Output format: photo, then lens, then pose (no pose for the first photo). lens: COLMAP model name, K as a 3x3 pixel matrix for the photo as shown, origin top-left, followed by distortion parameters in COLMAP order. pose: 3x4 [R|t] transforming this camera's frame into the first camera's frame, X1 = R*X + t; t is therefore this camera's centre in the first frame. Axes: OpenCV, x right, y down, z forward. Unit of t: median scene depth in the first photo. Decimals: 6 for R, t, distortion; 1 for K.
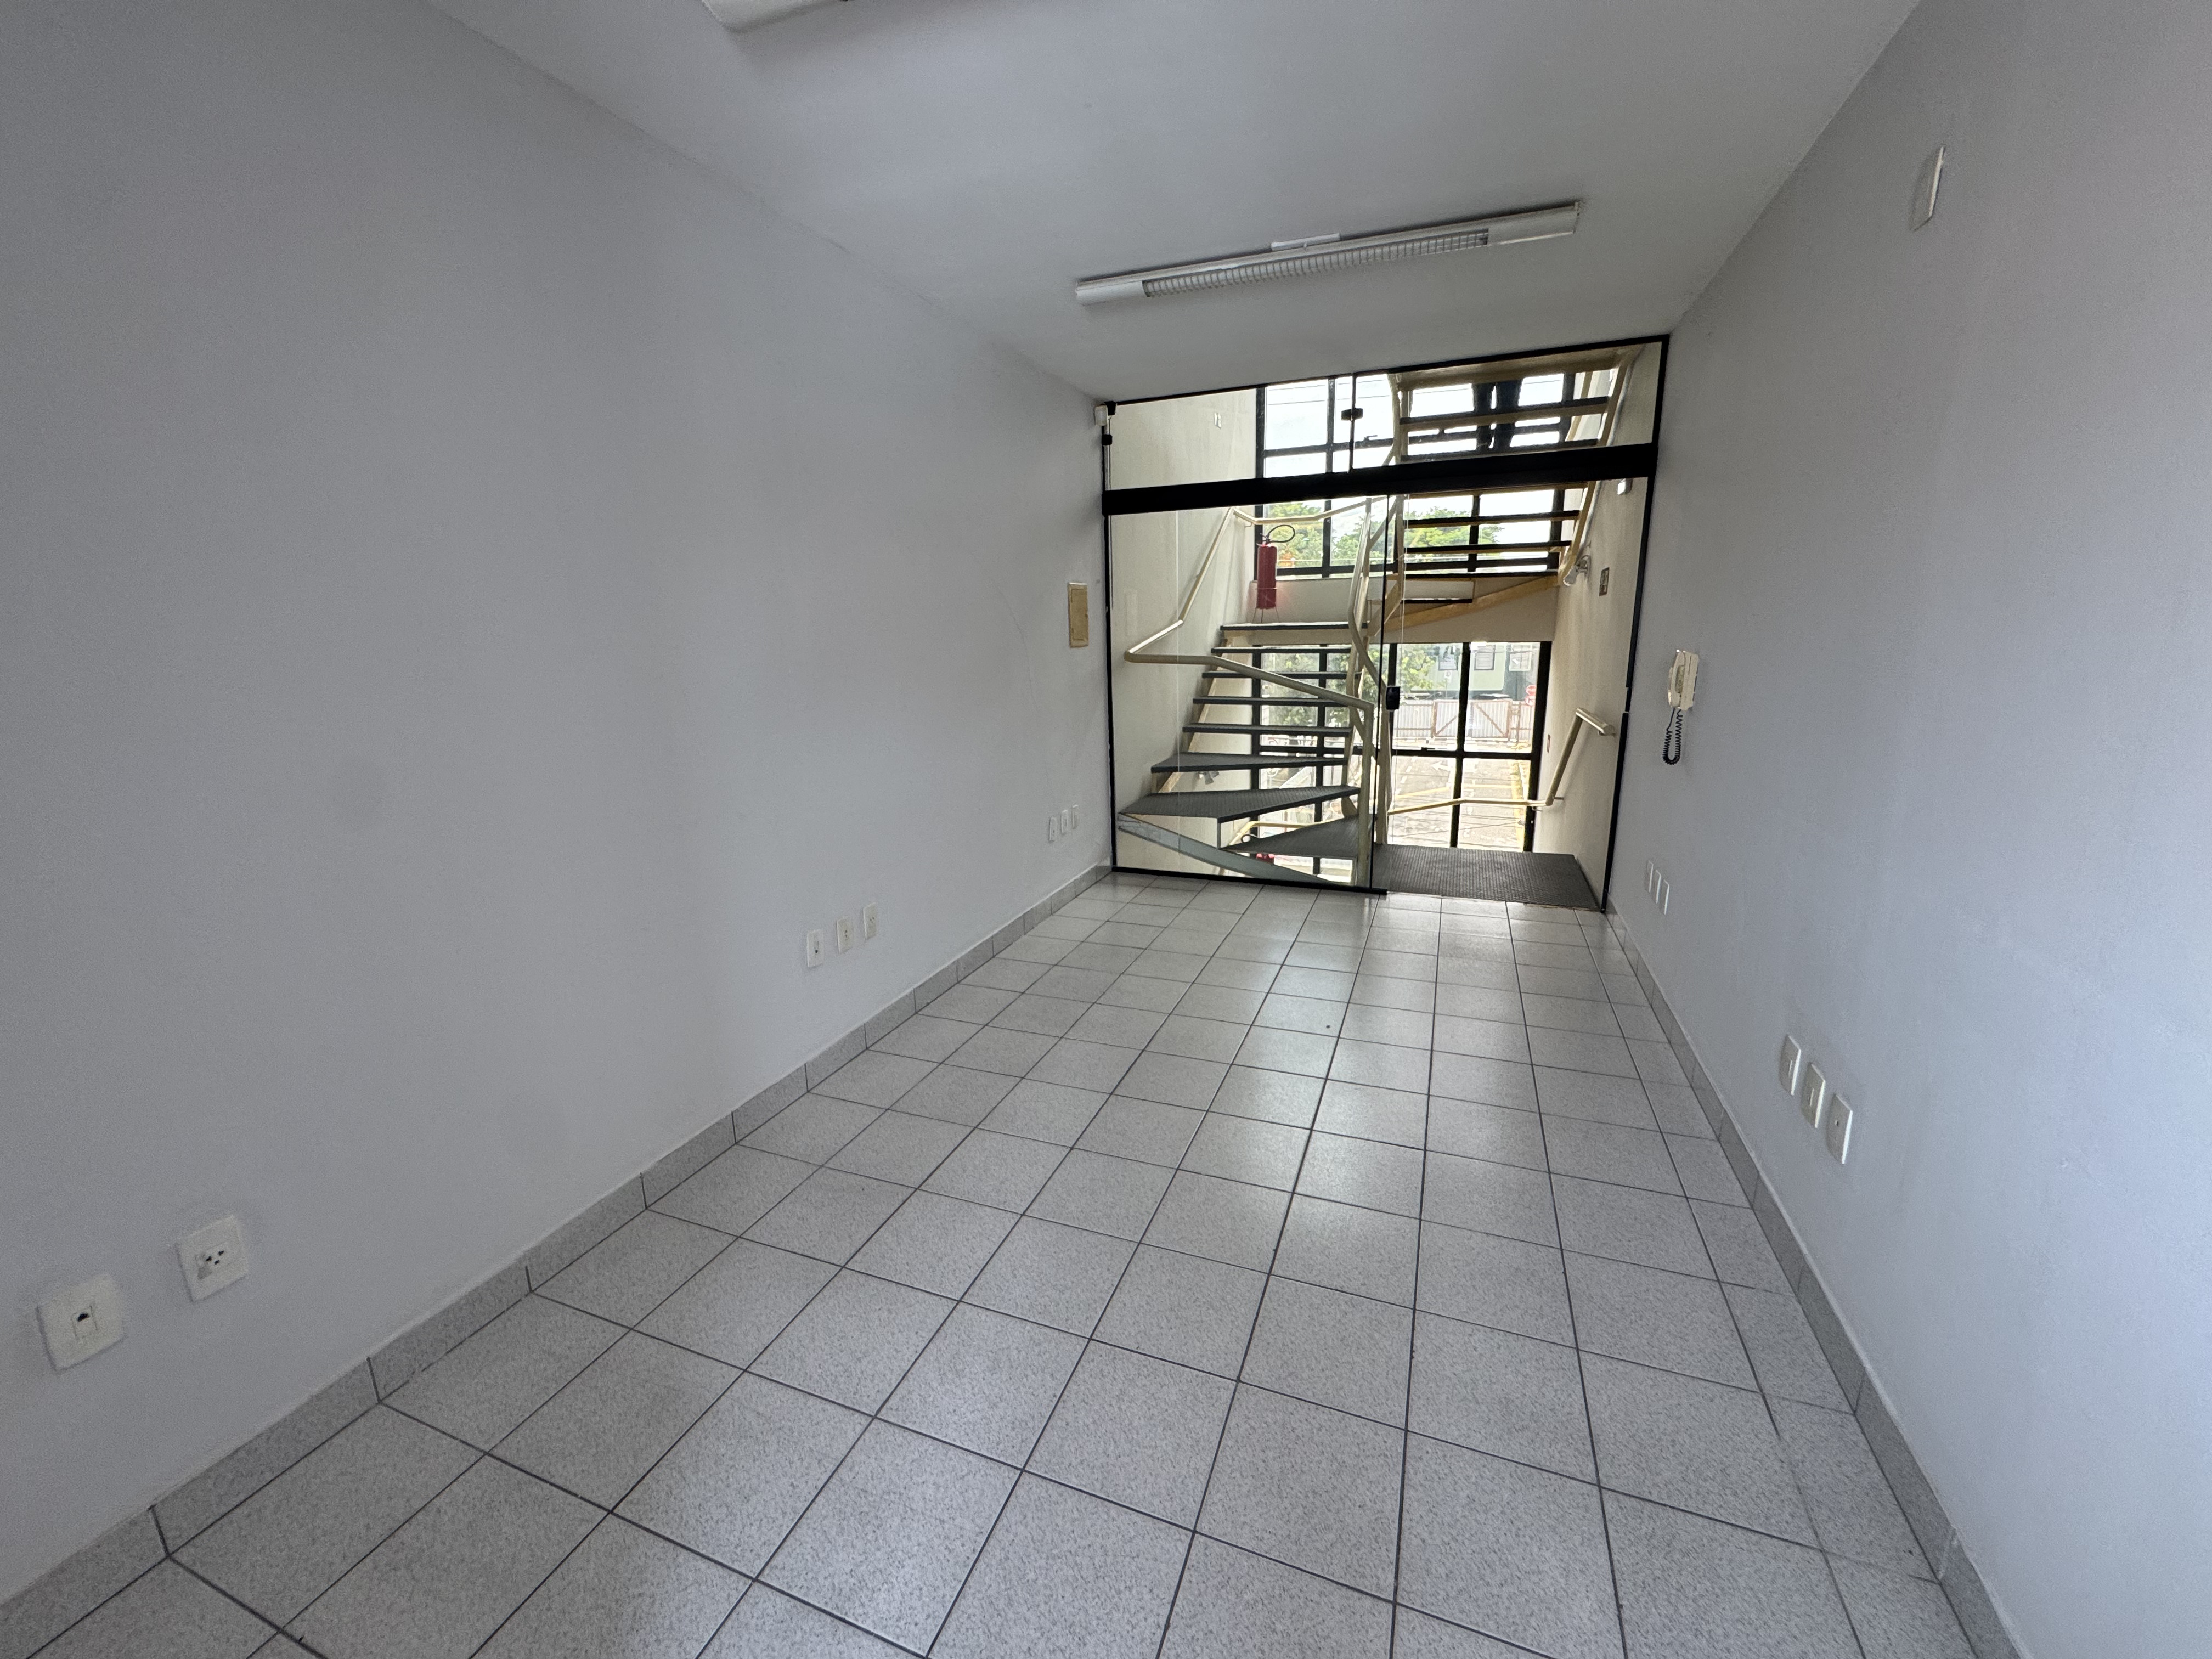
lens RADIAL K [[882.6, 0, 1106.0], [0, 882.6, 829.5], [0, 0, 1]] dist [0.000335, 0.000031]
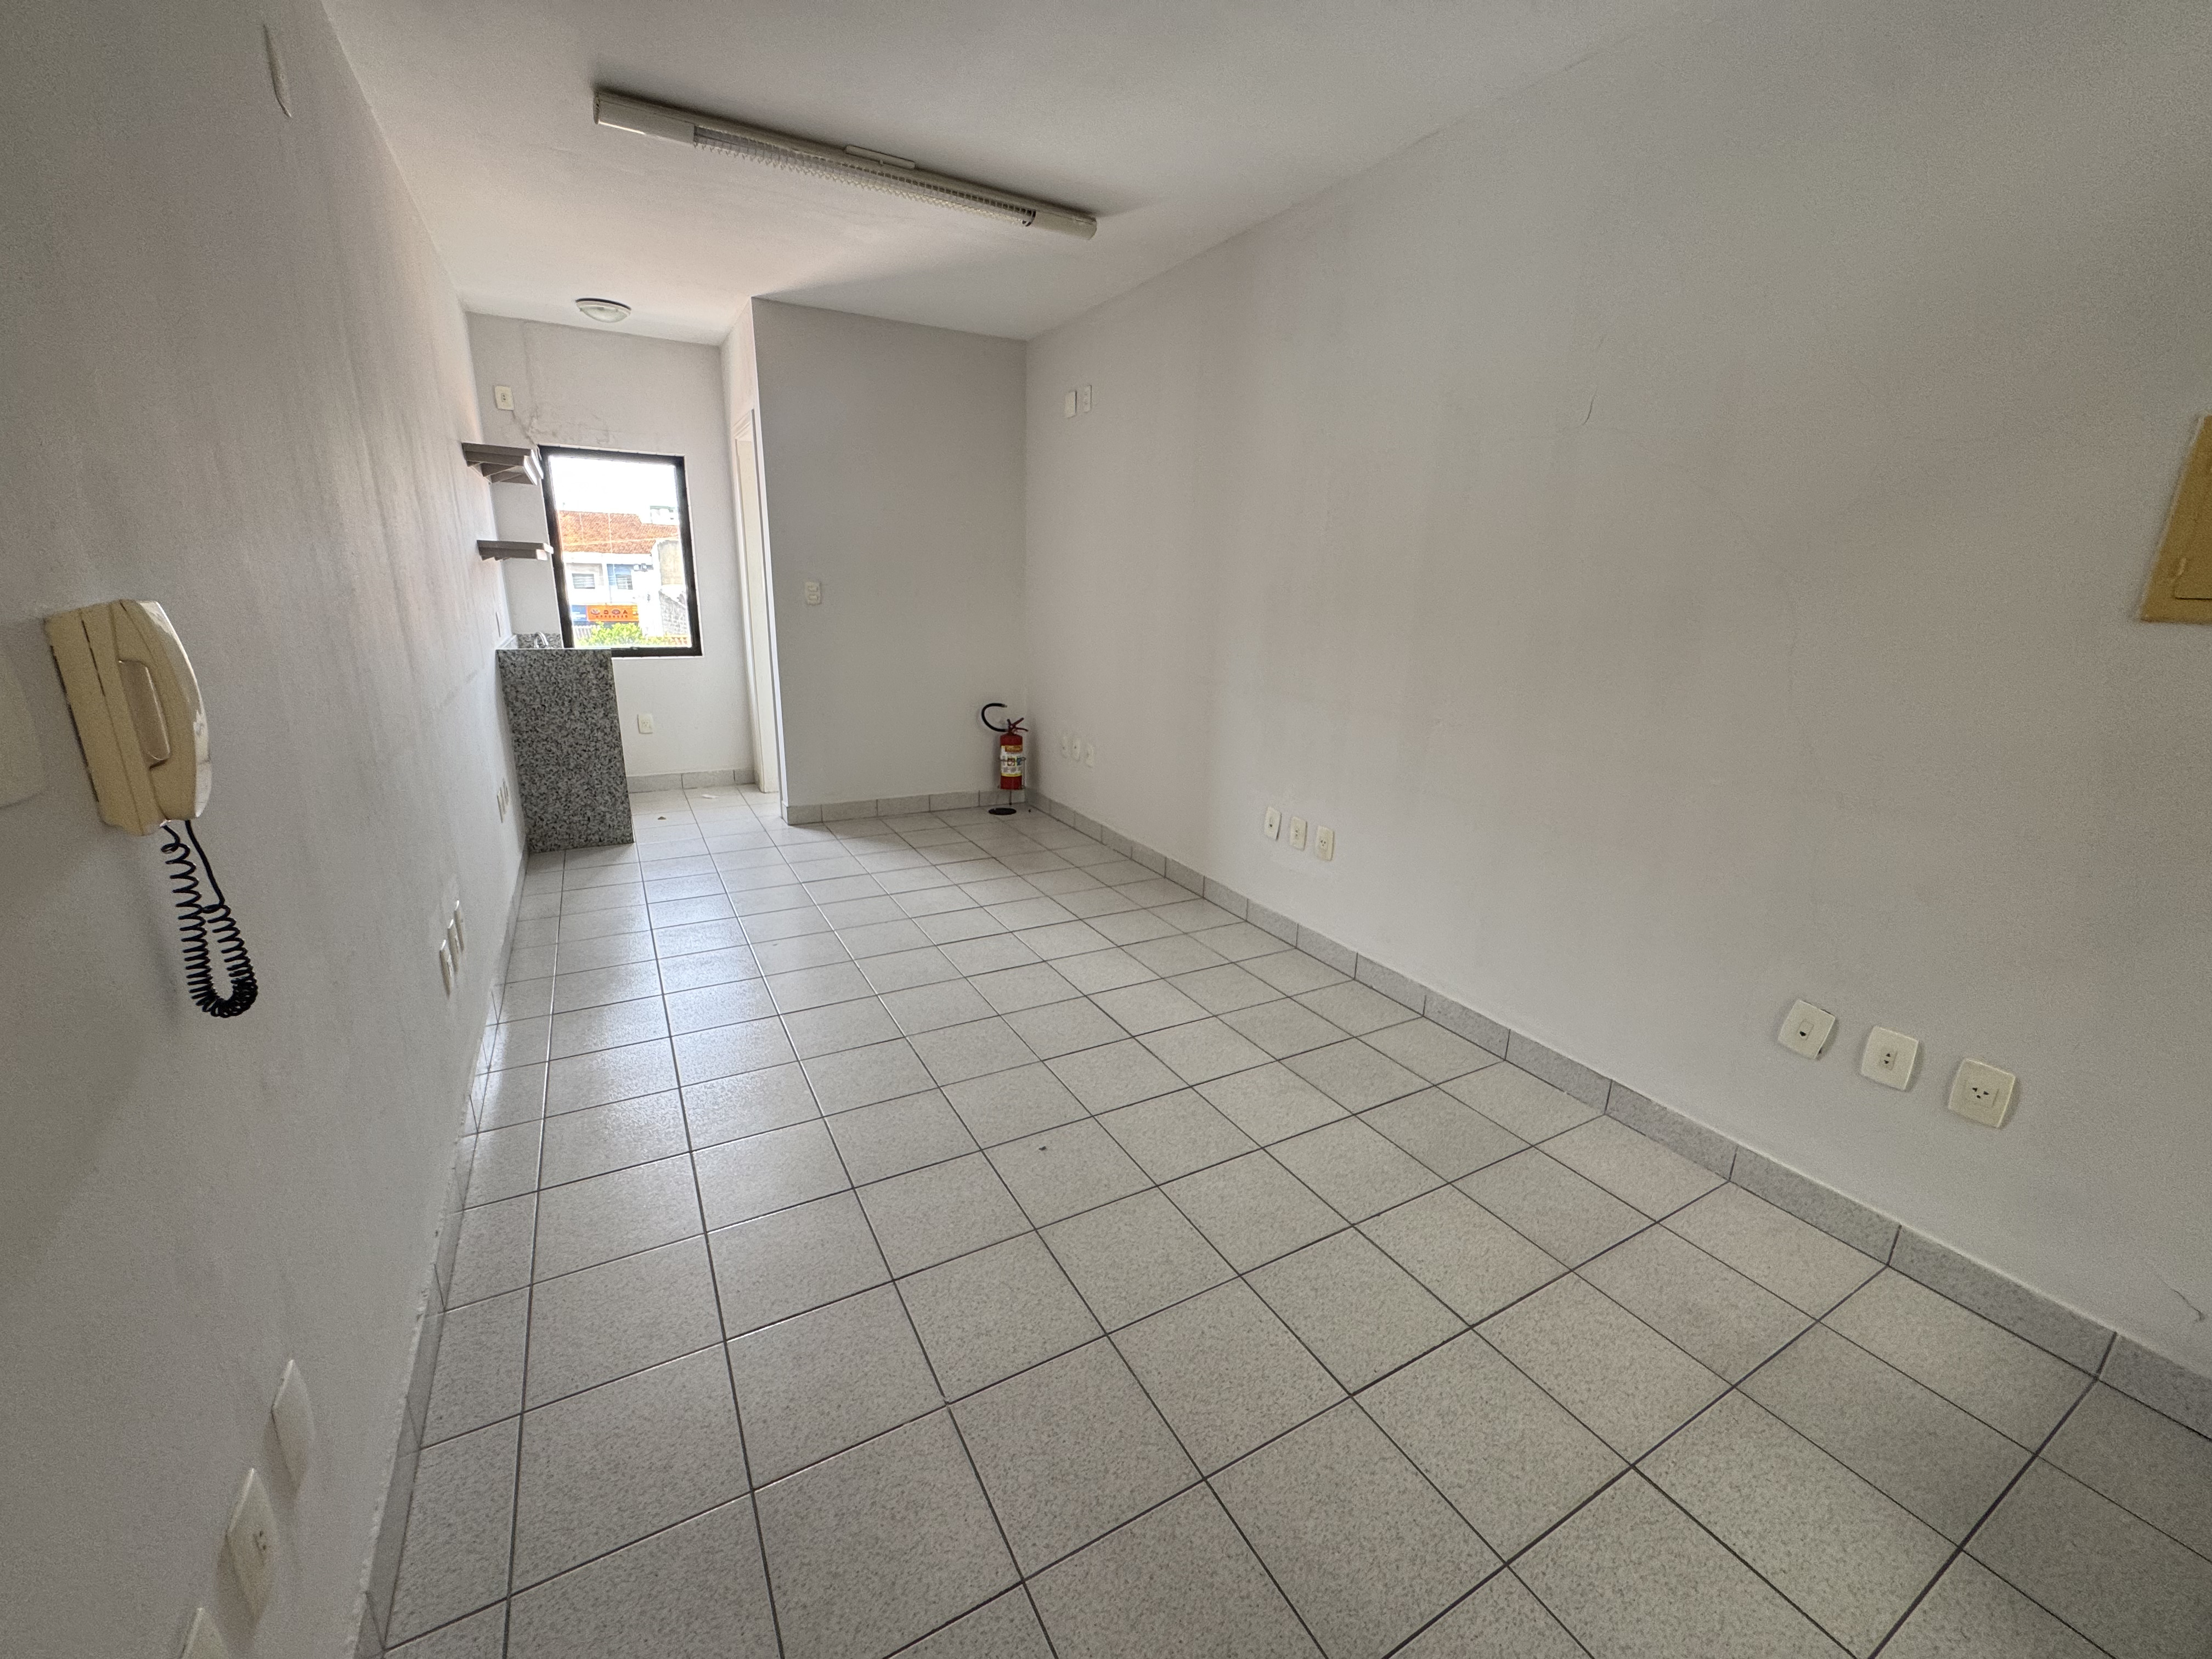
lens RADIAL K [[882.6, 0, 1106.0], [0, 882.6, 829.5], [0, 0, 1]] dist [0.000335, 0.000031]
pose [[-0.635855, 0.215526, -0.741106, 0.755857], [-0.181993, 0.891273, 0.415344, -0.336316], [0.750045, 0.398974, -0.527496, 1.545740]]
